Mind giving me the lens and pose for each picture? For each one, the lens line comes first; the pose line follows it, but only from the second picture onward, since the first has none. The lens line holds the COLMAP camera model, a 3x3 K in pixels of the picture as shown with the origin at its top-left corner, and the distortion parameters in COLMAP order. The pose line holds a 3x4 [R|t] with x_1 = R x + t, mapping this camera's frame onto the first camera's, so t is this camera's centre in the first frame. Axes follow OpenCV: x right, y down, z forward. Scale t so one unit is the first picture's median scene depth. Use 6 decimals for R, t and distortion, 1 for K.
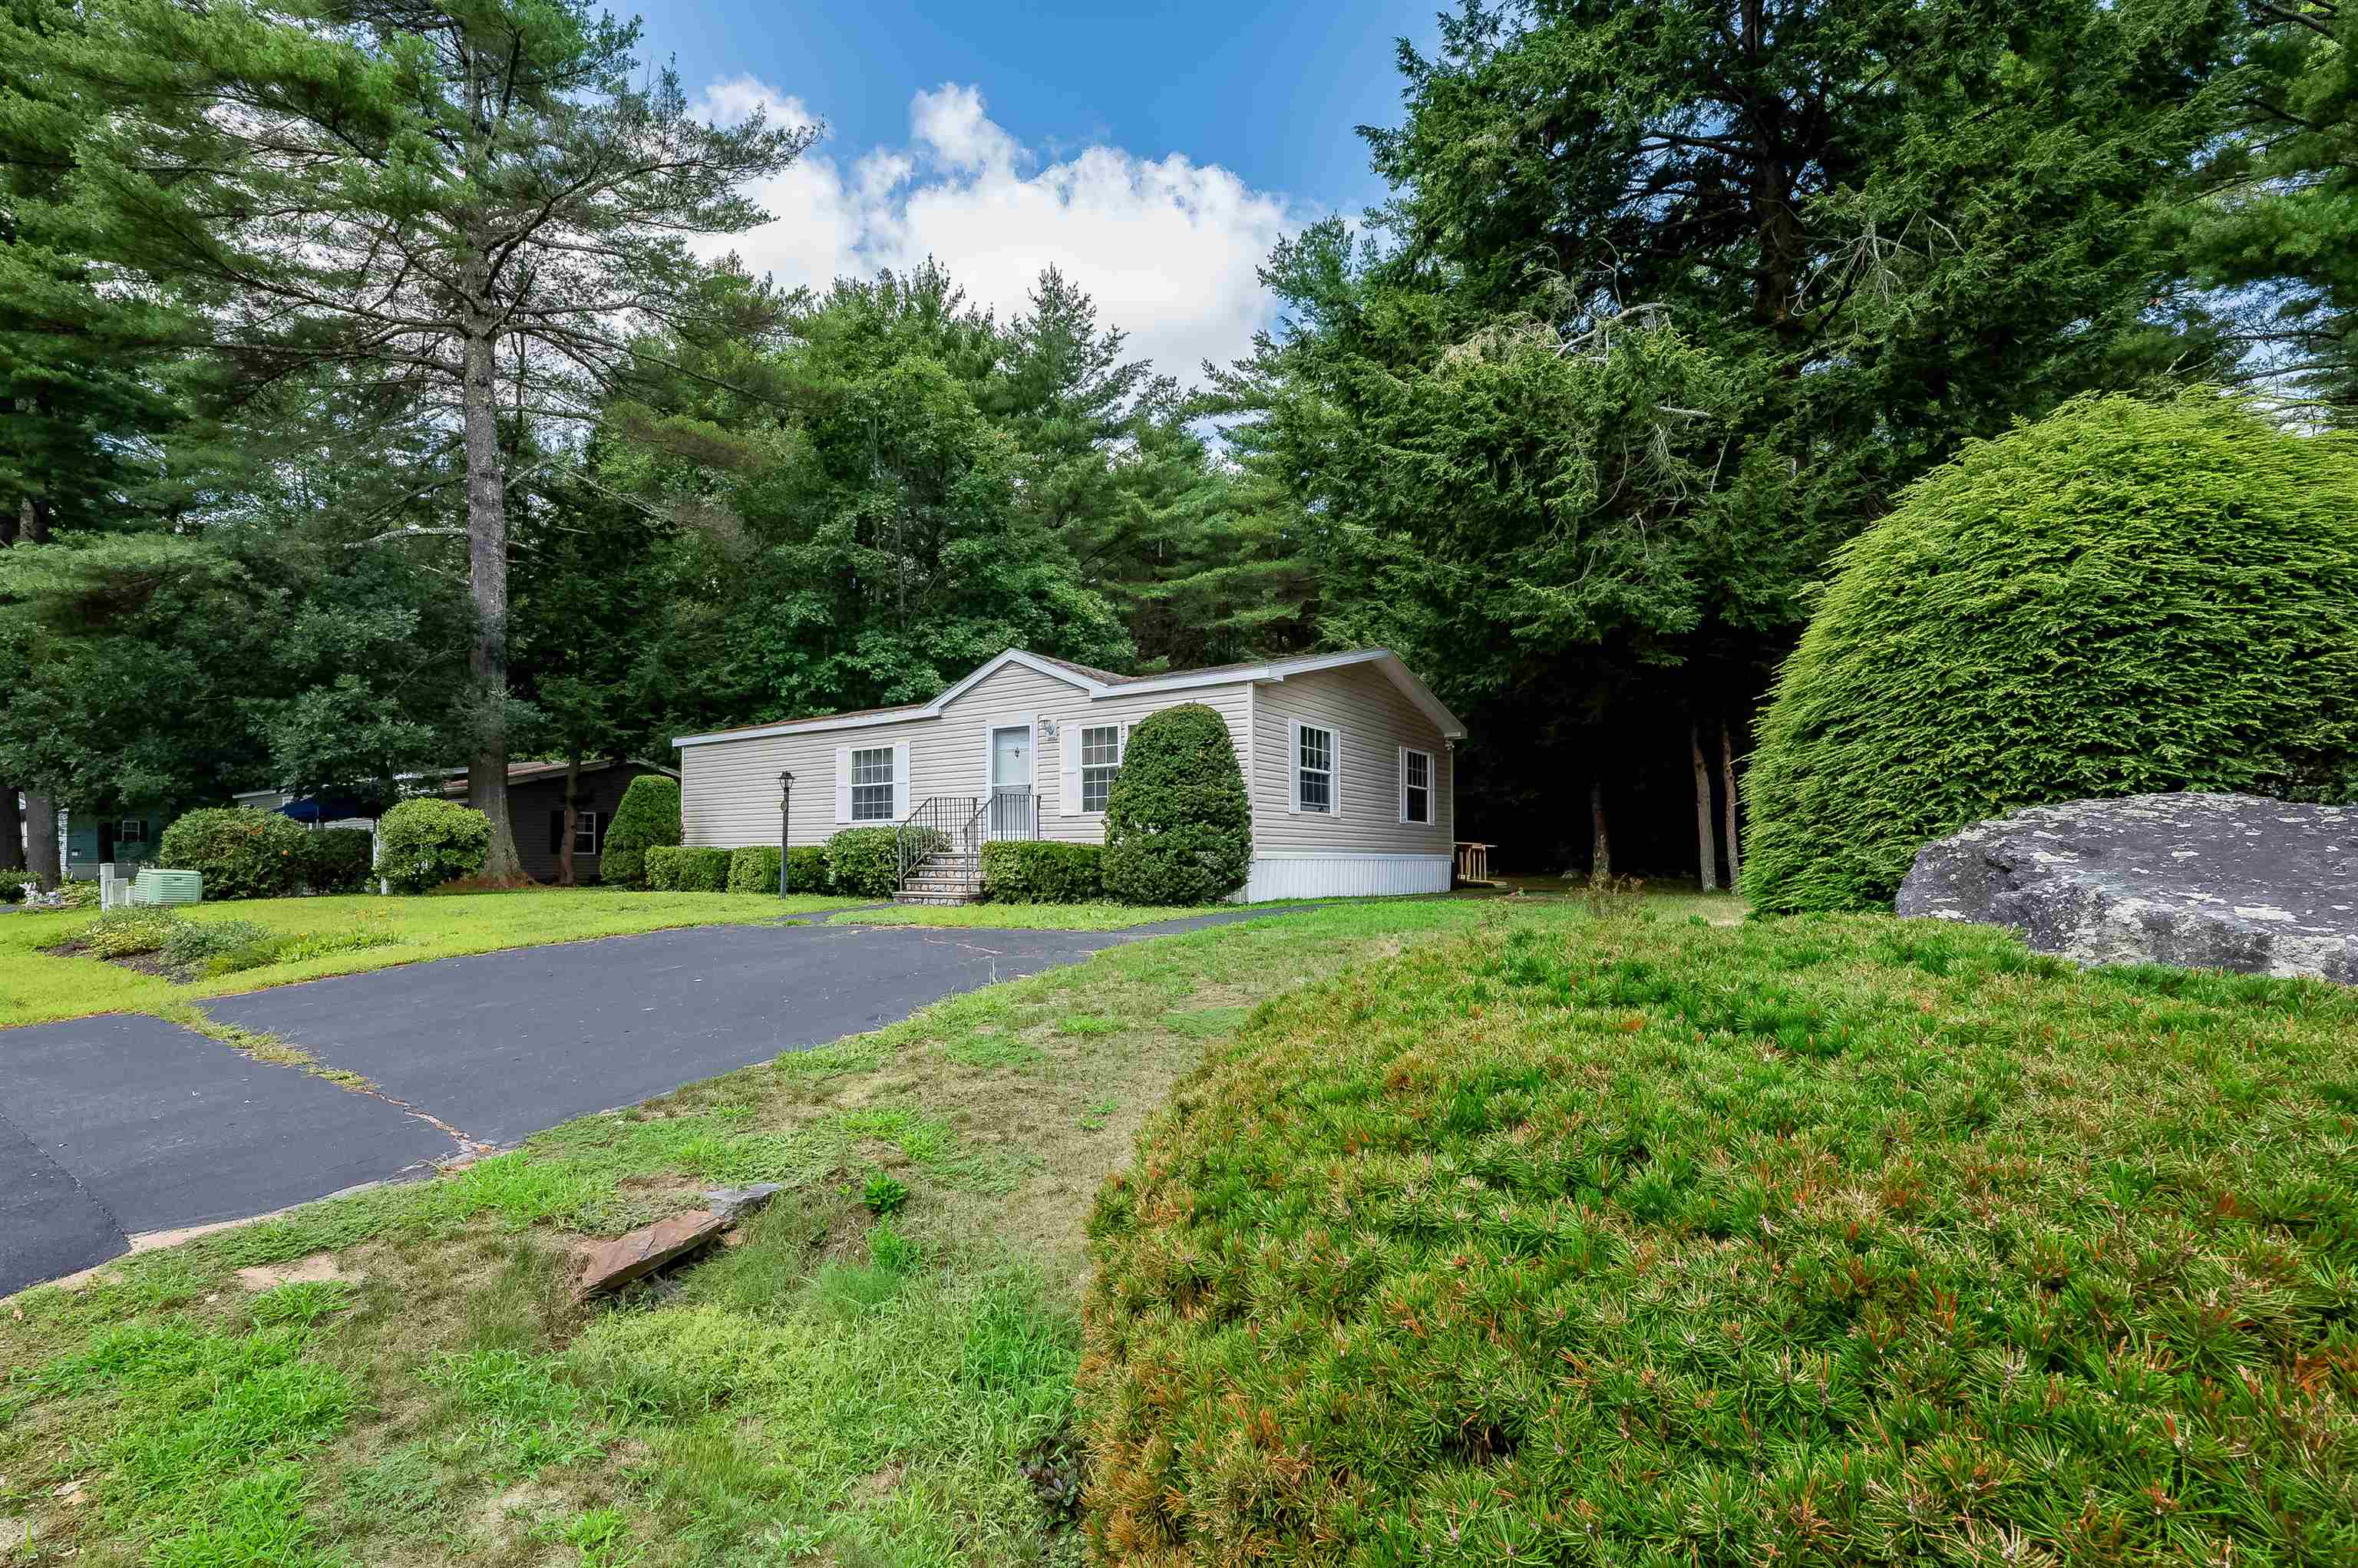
lens RADIAL K [[1050.8, 0, 1096.1], [0, 1050.8, 797.8], [0, 0, 1]] dist [0.000671, -0.000085]
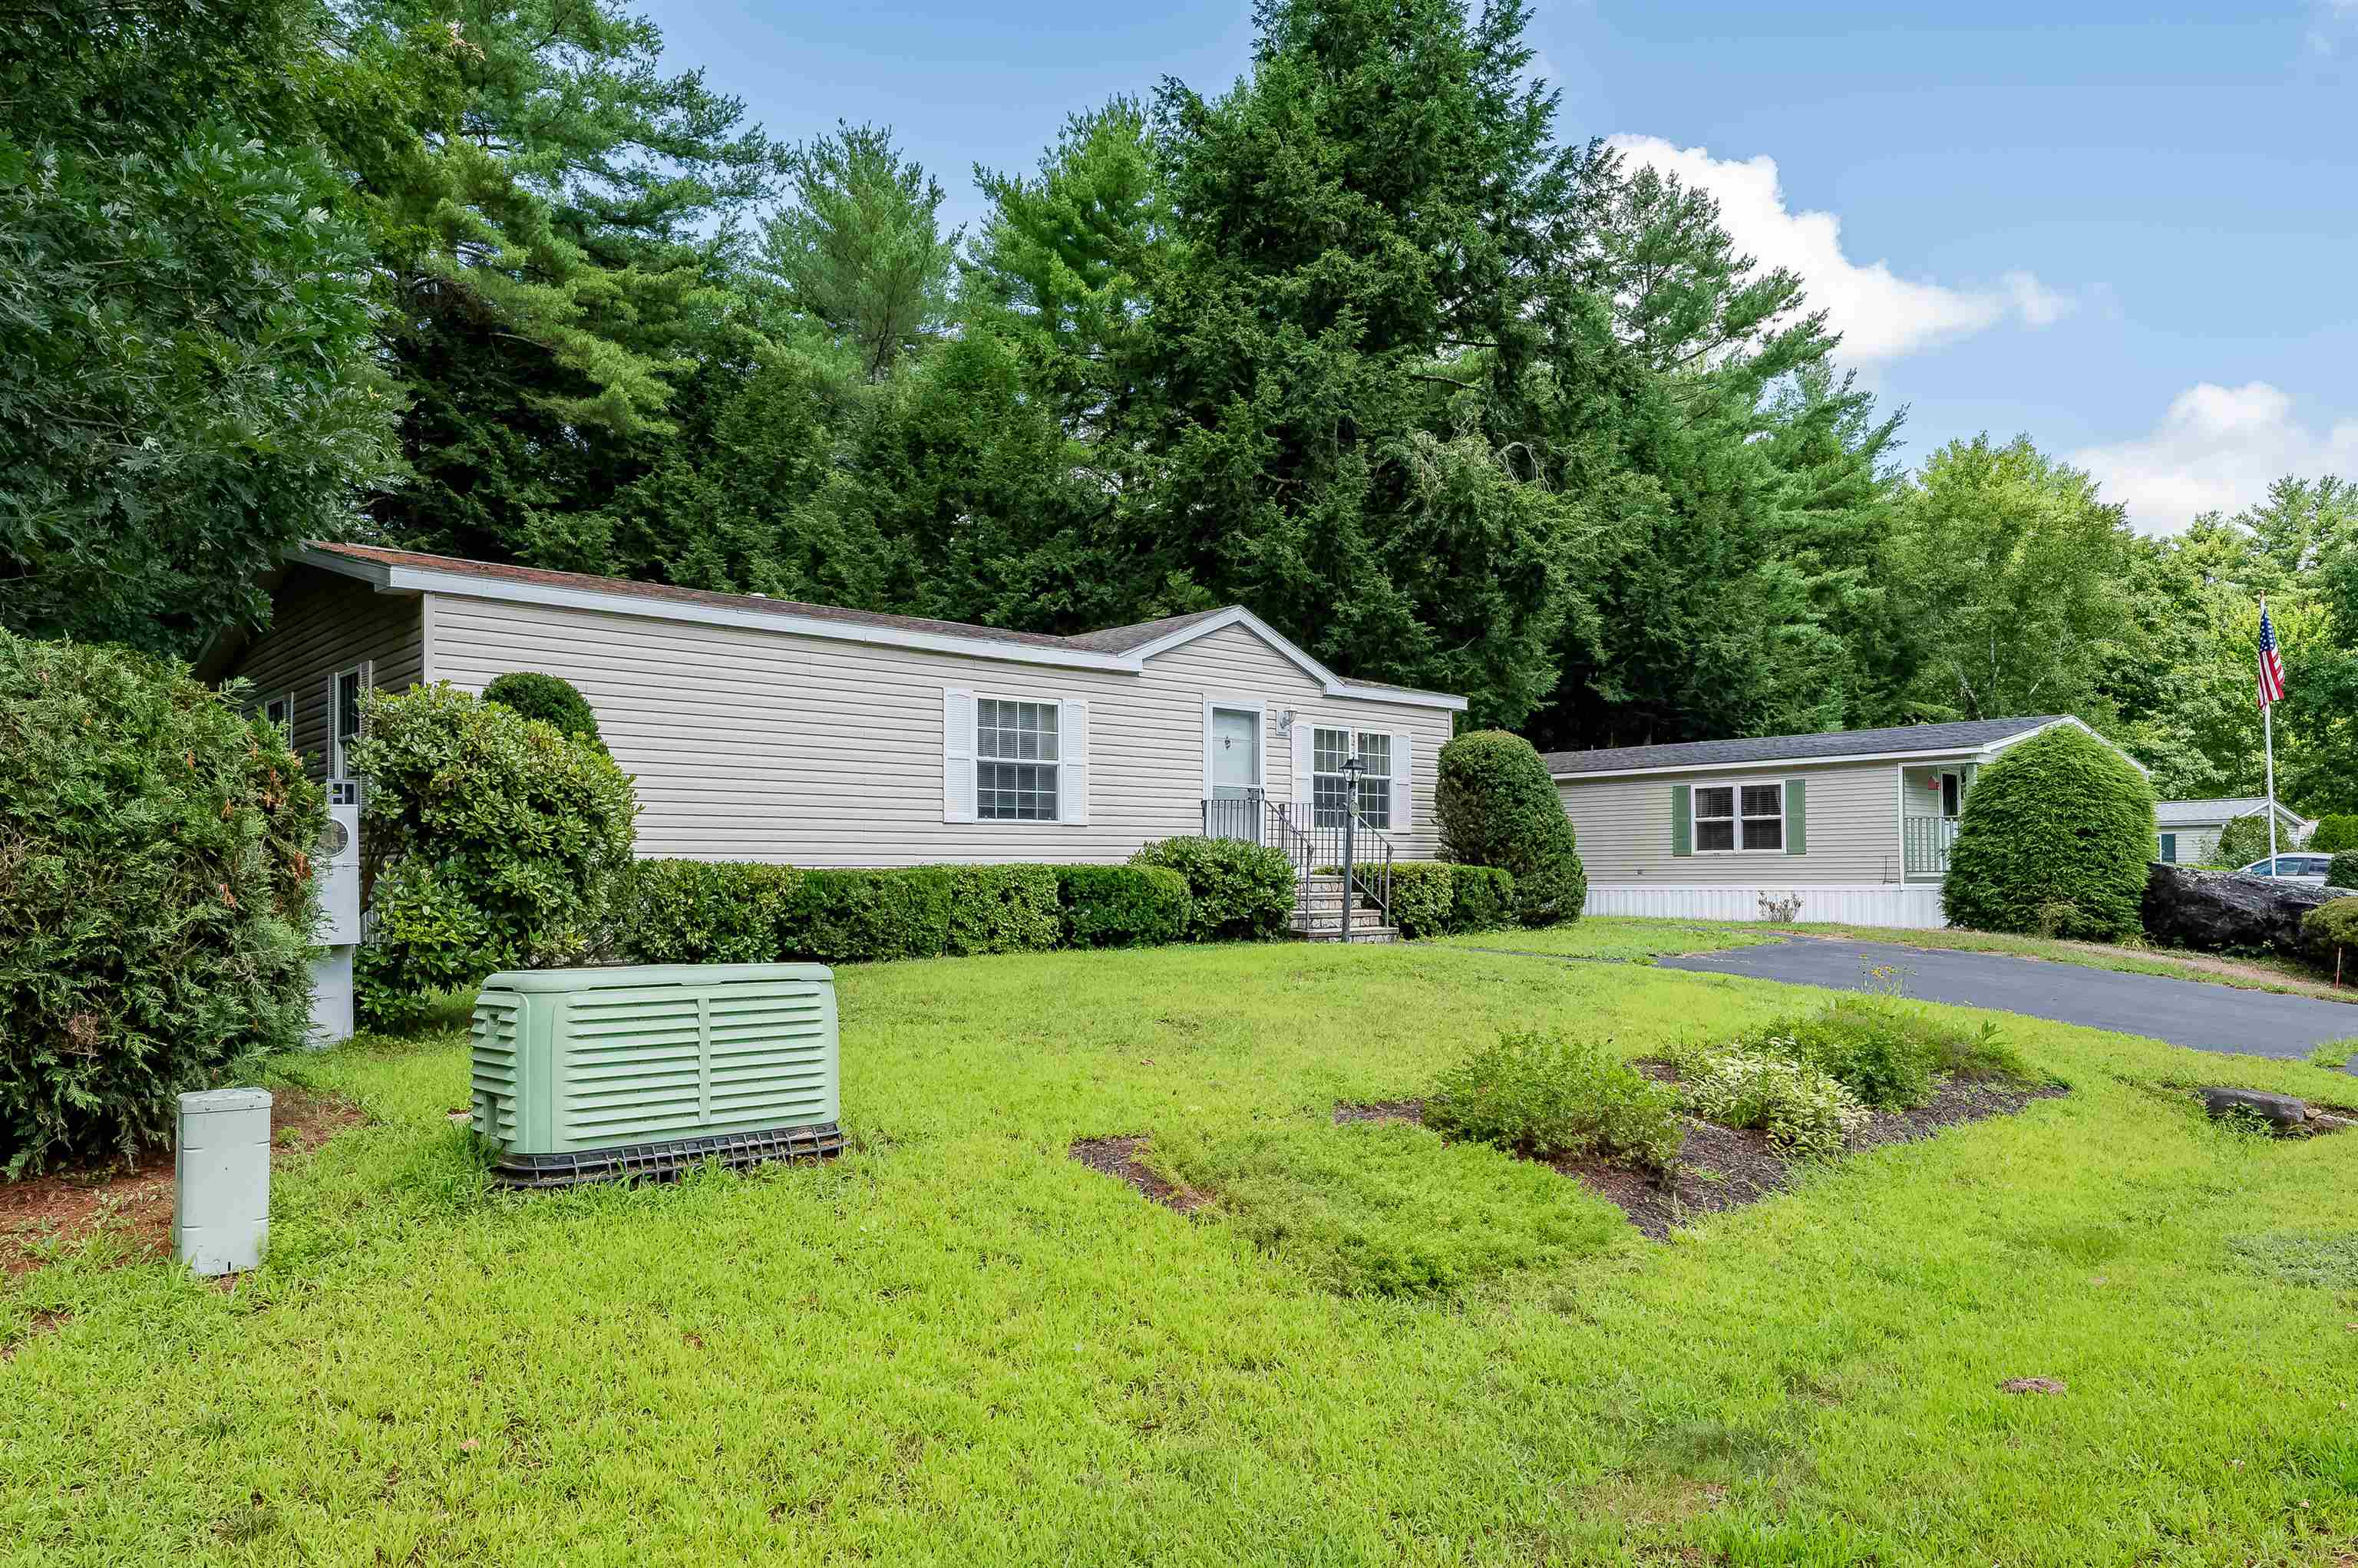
lens RADIAL K [[1529.0, 0, 1179.0], [0, 1529.0, 784.0], [0, 0, 1]] dist [0.000426, 0.000117]
pose [[0.183467, 0.057206, 0.981360, -0.977489], [-0.055377, 0.997321, -0.047783, 0.034342], [-0.981465, -0.045578, 0.186143, 0.700104]]
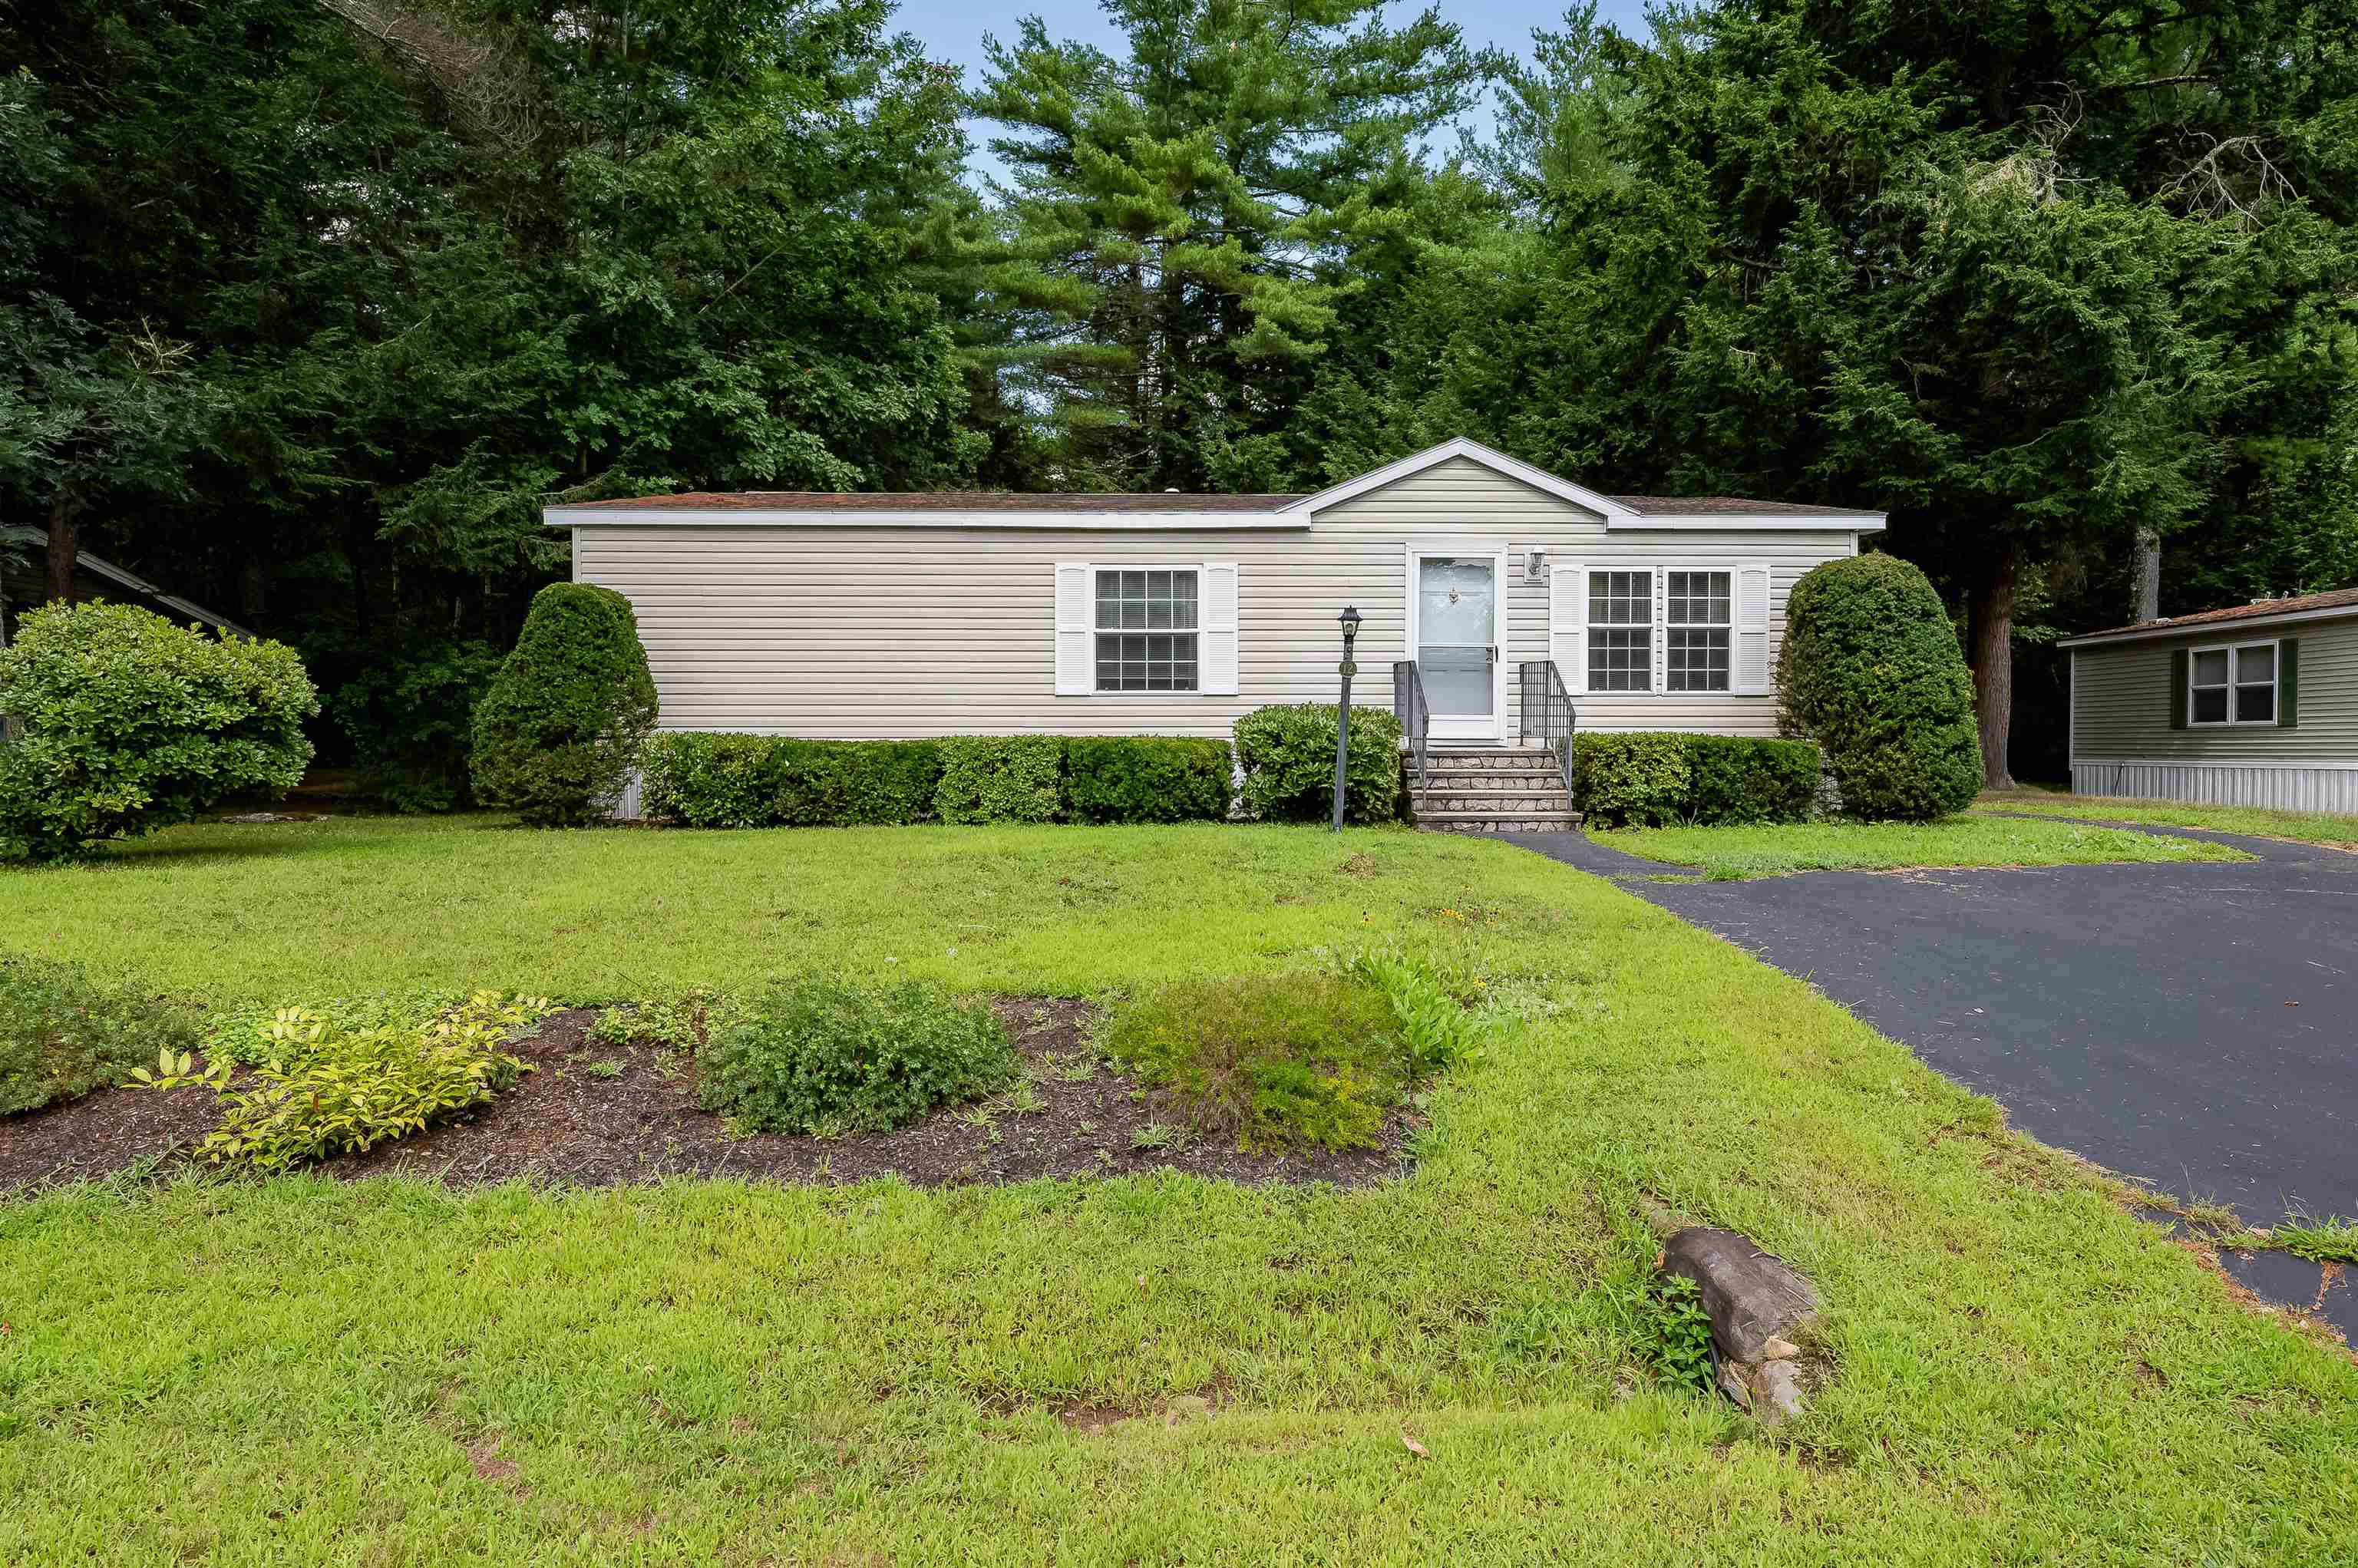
lens RADIAL K [[1316.6, 0, 1177.4], [0, 1316.6, 742.5], [0, 0, 1]] dist [-0.001796, -0.000267]
pose [[0.786538, -0.000074, 0.617541, -0.611814], [-0.036653, 0.998231, 0.046803, 0.013506], [-0.616453, -0.059447, 0.785145, 0.380670]]
